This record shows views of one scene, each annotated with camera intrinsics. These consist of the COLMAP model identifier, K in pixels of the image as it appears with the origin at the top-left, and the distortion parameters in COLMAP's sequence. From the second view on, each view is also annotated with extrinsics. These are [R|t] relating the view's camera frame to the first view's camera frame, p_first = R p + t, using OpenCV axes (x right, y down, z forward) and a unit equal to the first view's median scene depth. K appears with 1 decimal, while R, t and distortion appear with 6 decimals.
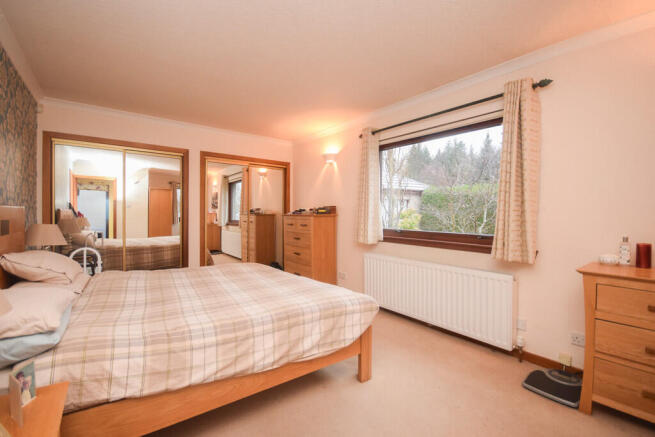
lens RADIAL K [[289.5, 0, 330.4], [0, 289.5, 224.0], [0, 0, 1]] dist [-0.012269, -0.003871]
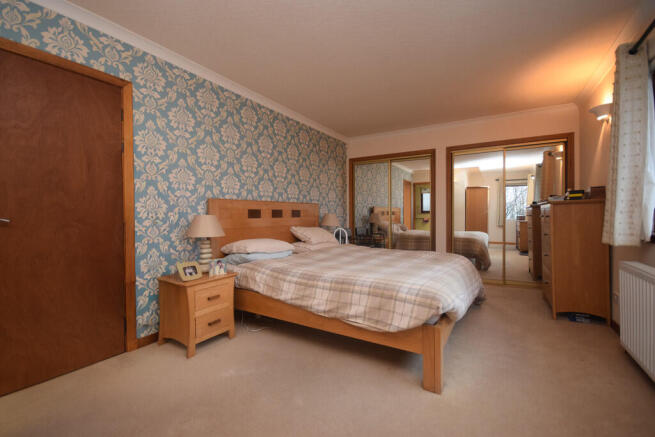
lens RADIAL K [[289.5, 0, 332.5], [0, 289.5, 212.7], [0, 0, 1]] dist [-0.012269, -0.003871]
pose [[0.363991, -0.012907, -0.931313, 0.978125], [-0.012024, 0.999756, -0.018555, 0.048753], [0.931325, 0.017952, 0.363747, 0.505043]]
